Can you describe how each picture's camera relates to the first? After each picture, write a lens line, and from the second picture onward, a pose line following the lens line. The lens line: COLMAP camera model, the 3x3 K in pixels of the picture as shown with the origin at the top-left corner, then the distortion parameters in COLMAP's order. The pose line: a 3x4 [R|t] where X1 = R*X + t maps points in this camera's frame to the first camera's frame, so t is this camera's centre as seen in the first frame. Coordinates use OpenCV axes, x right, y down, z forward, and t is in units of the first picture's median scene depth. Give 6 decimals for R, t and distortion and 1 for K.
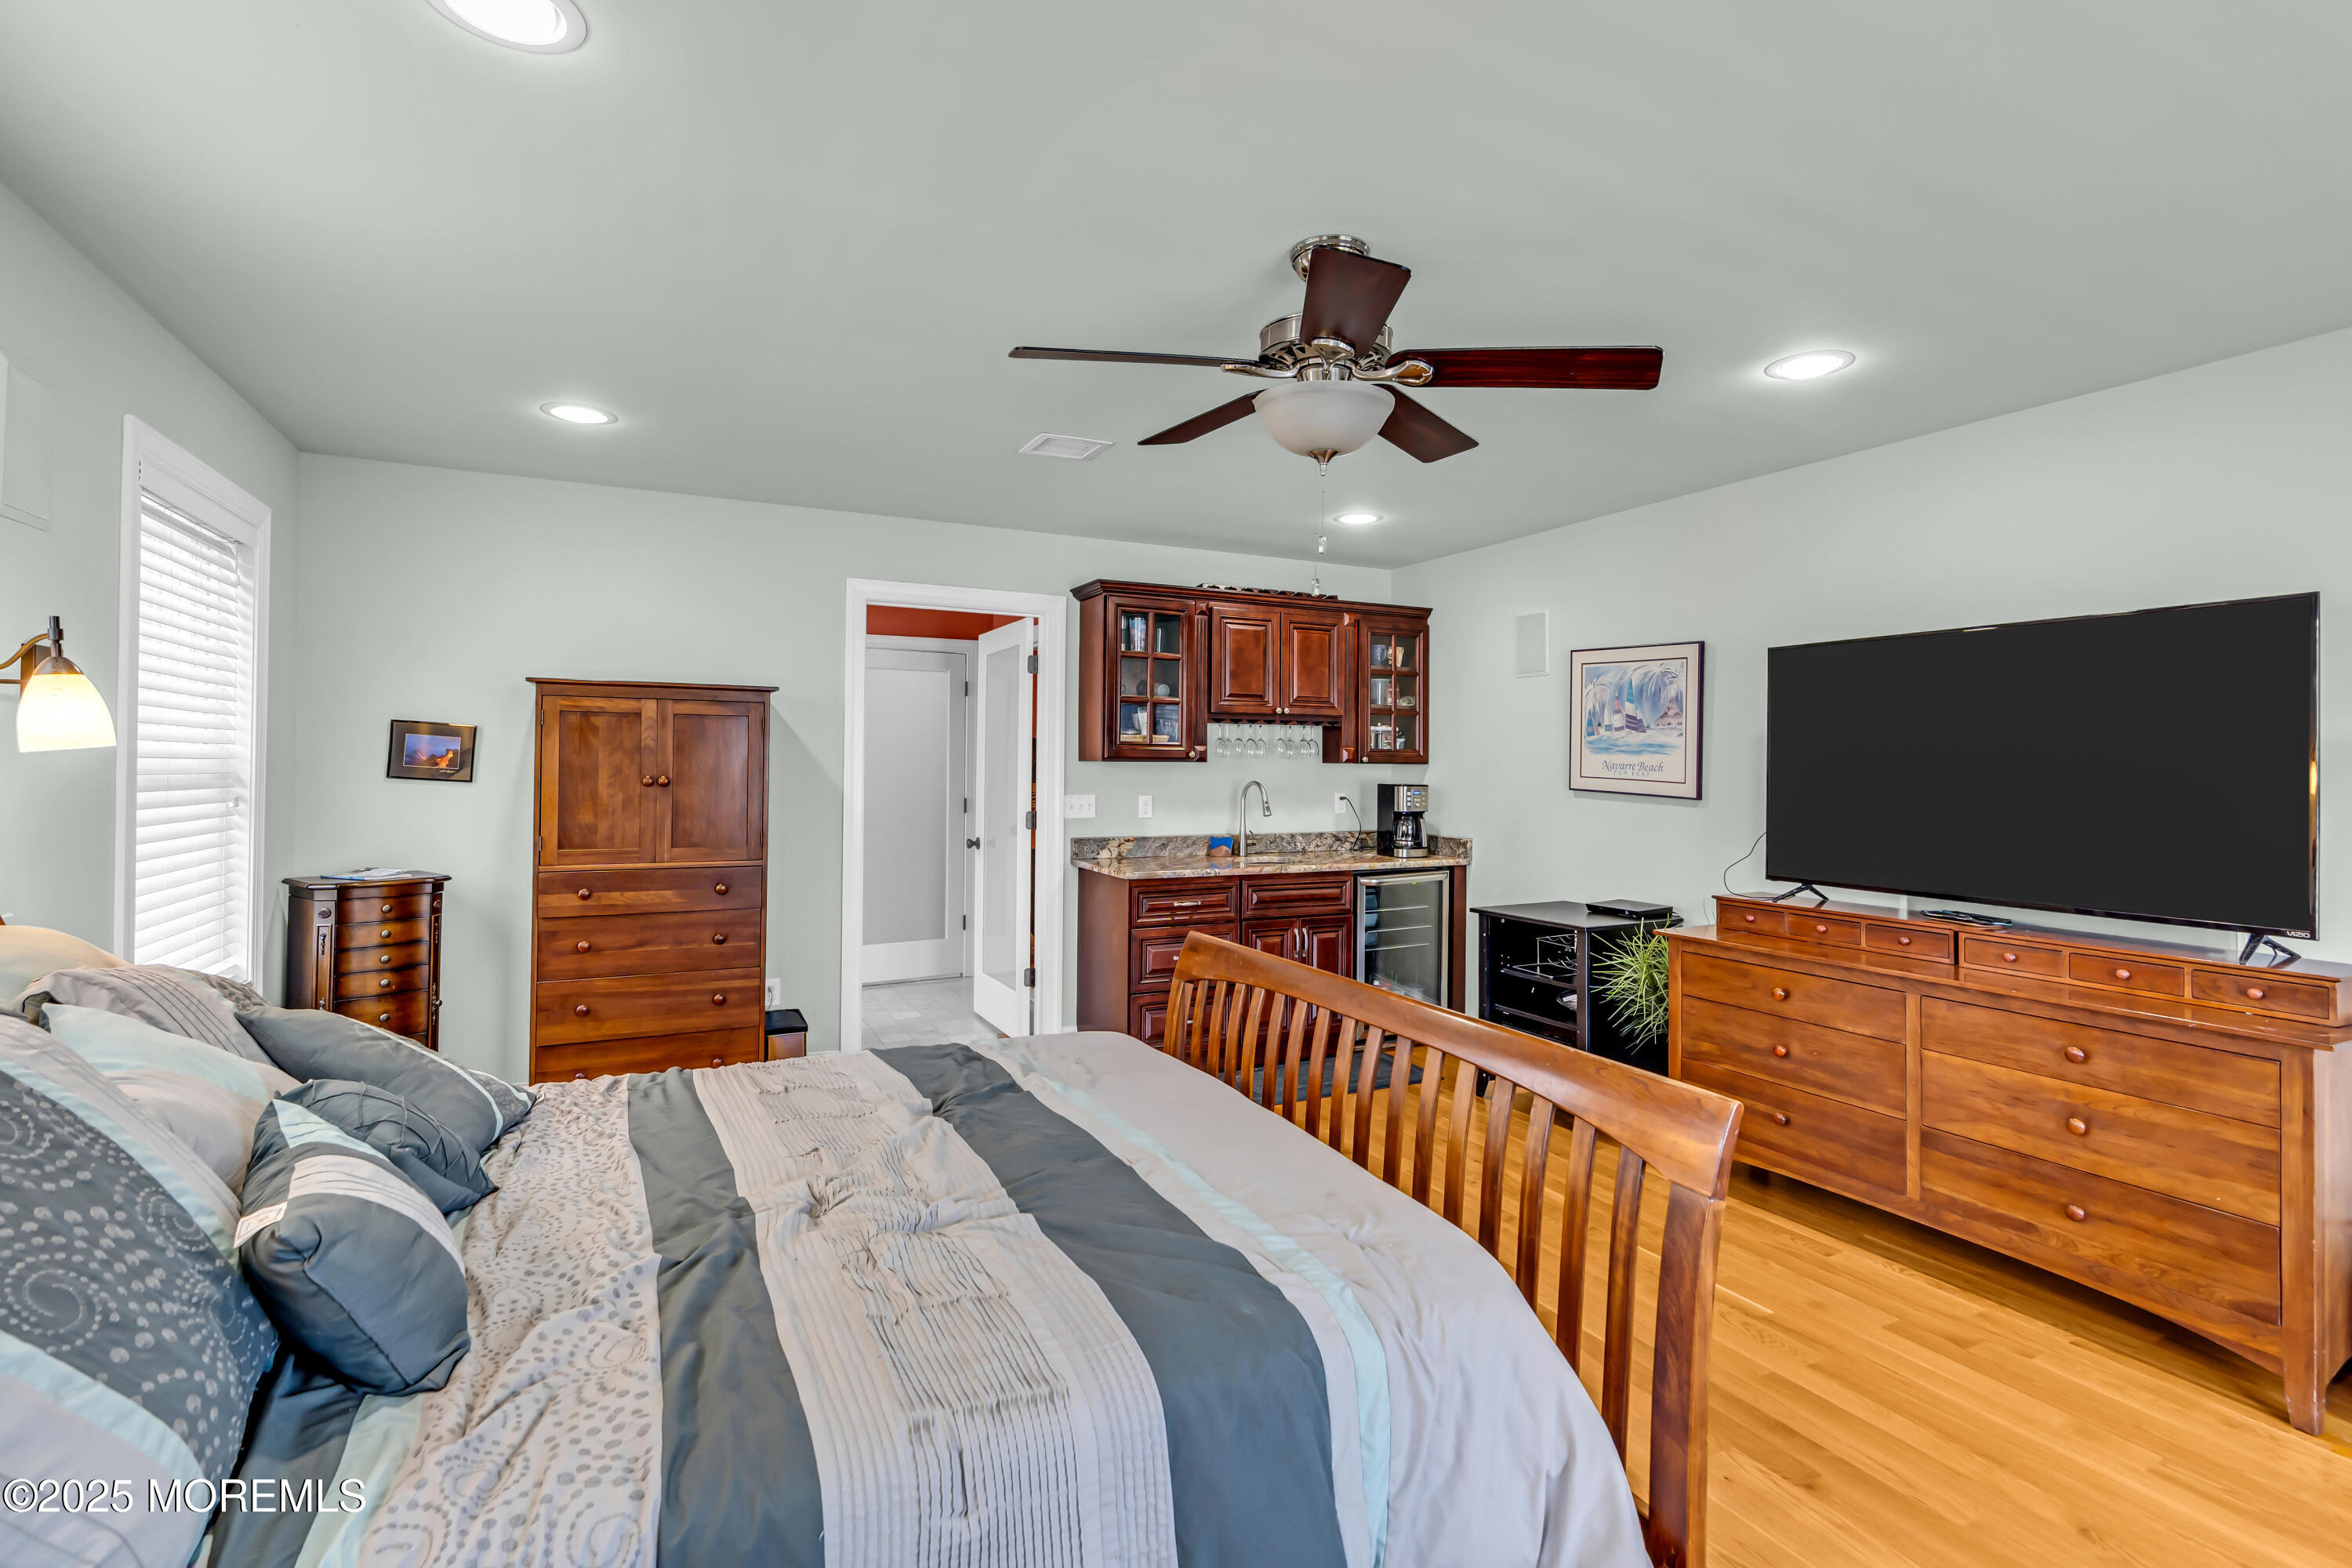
lens RADIAL K [[1075.1, 0, 1181.9], [0, 1075.1, 772.0], [0, 0, 1]] dist [-0.010592, 0.000504]
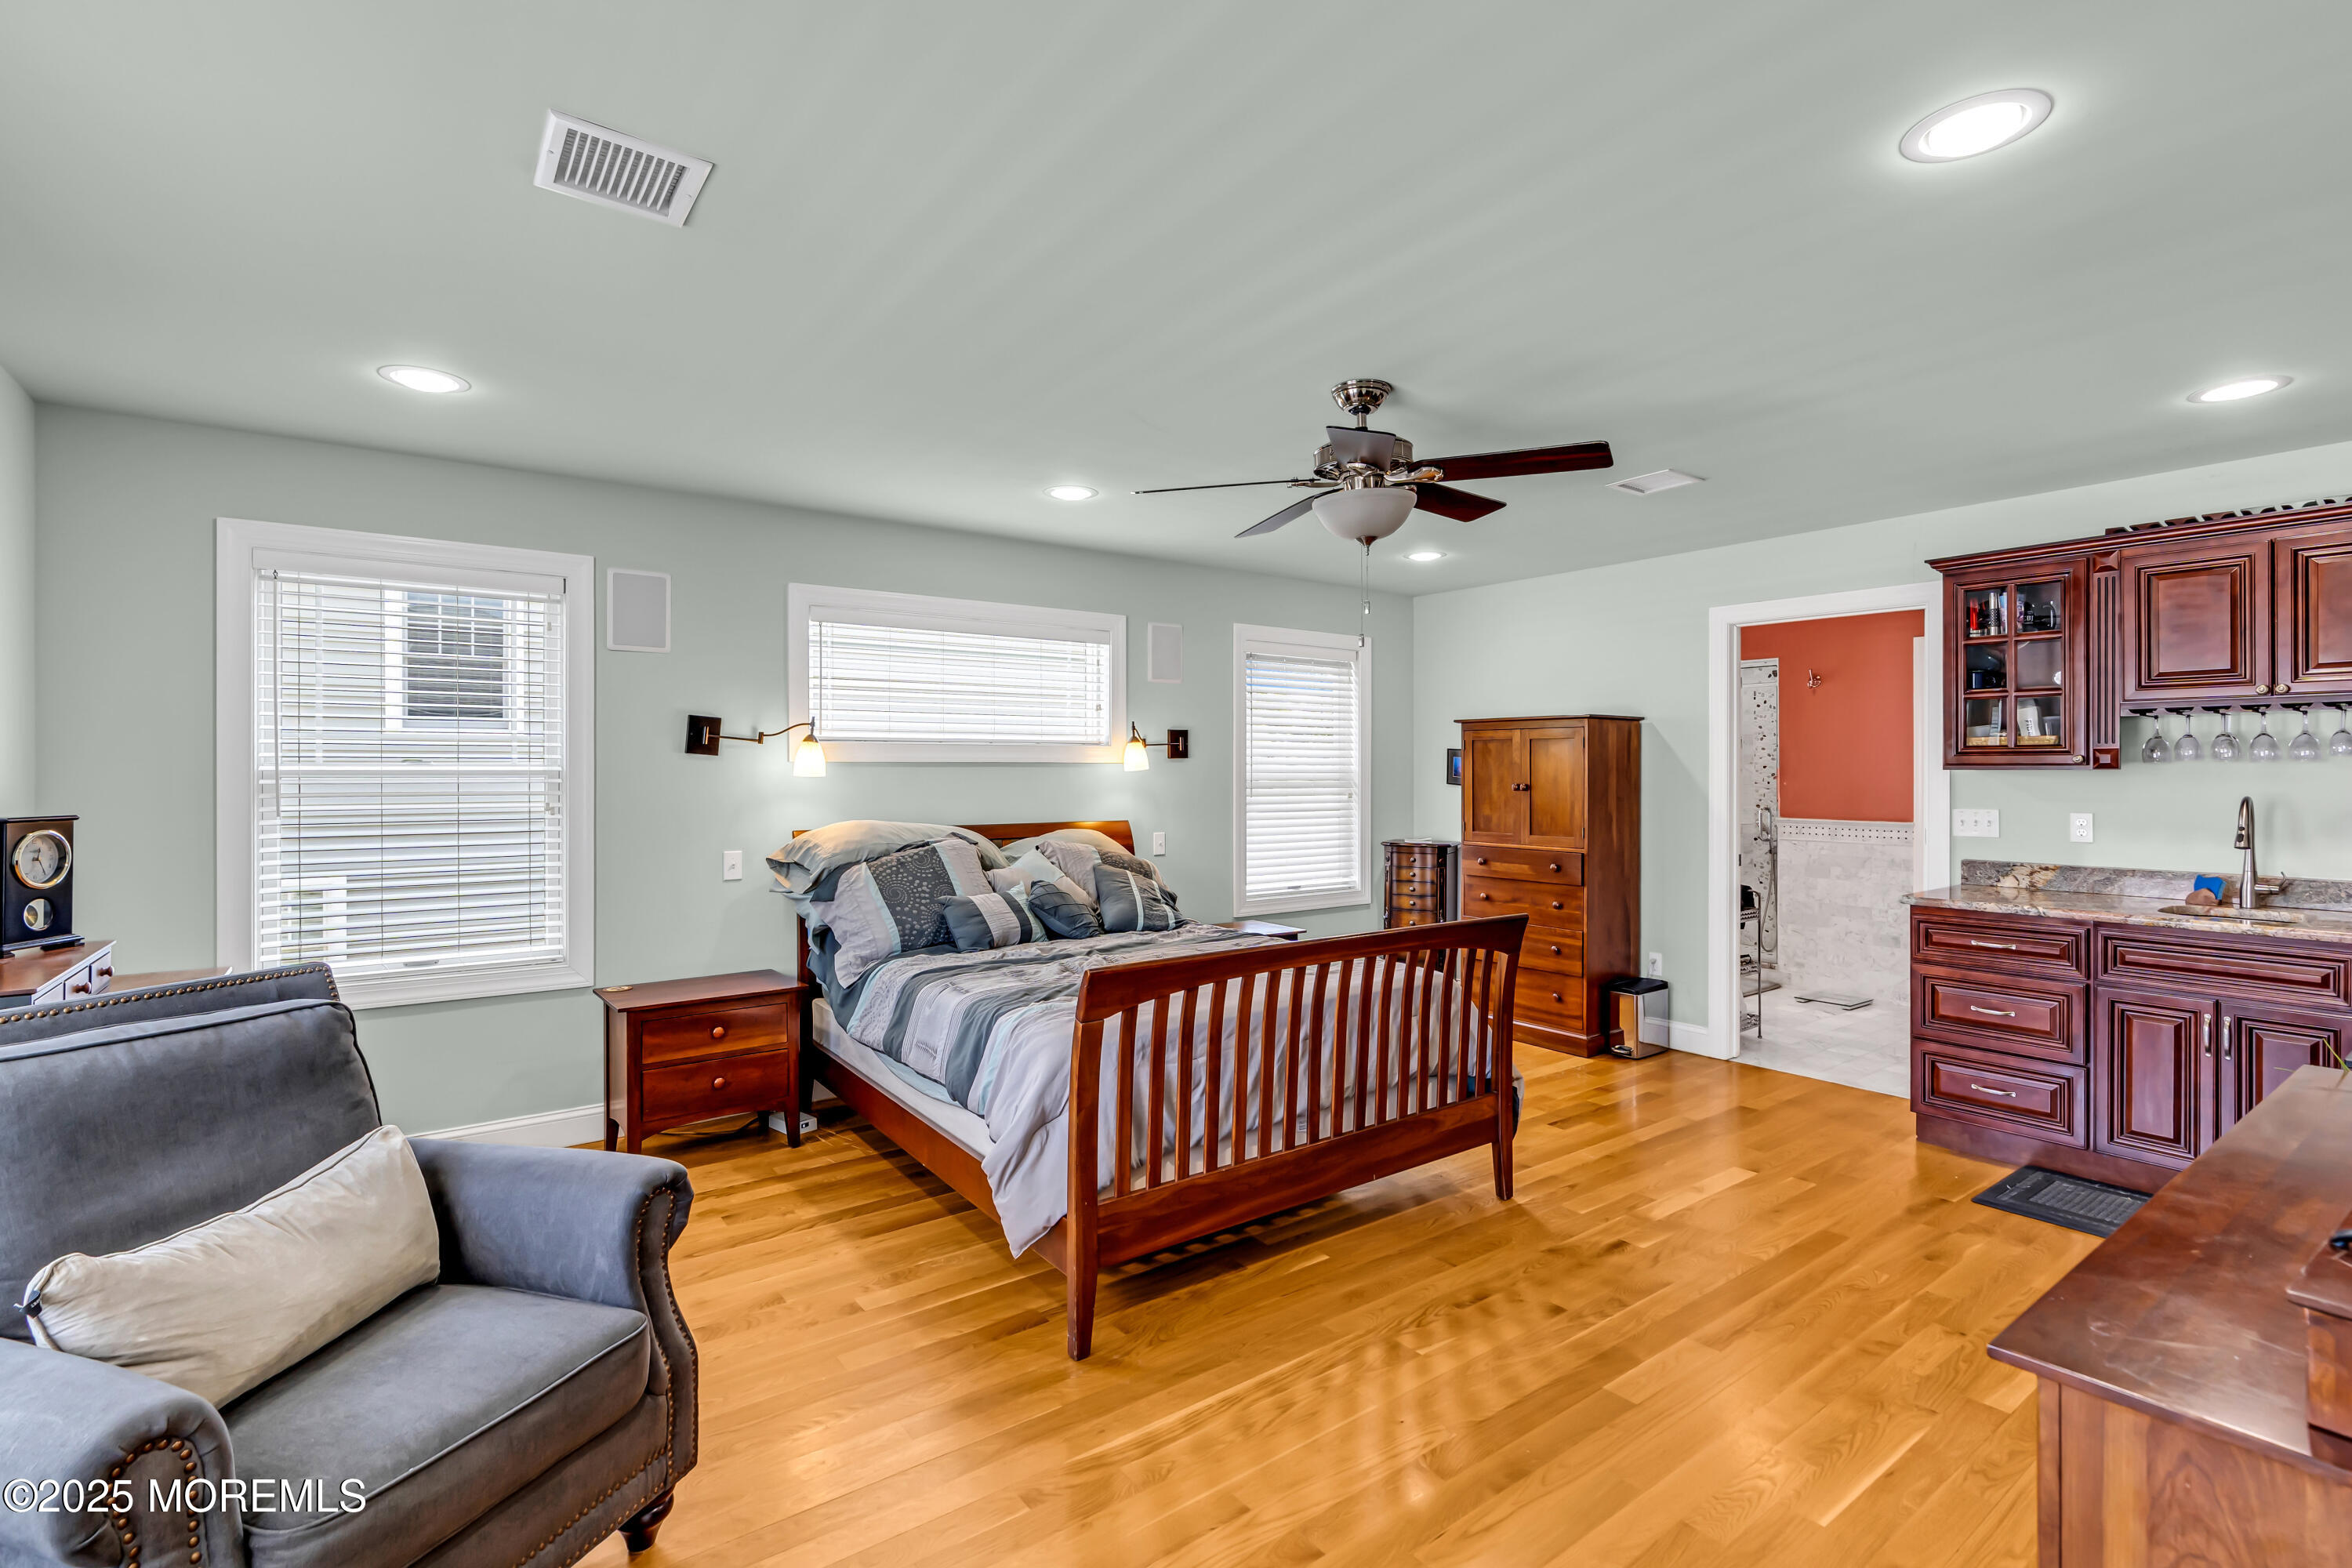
lens RADIAL K [[1075.1, 0, 1182.7], [0, 1075.1, 773.8], [0, 0, 1]] dist [-0.010592, 0.000504]
pose [[0.162098, -0.003101, -0.986770, 0.828510], [-0.002658, 0.999990, -0.003579, -0.002403], [0.986771, 0.003203, 0.162088, 0.325300]]
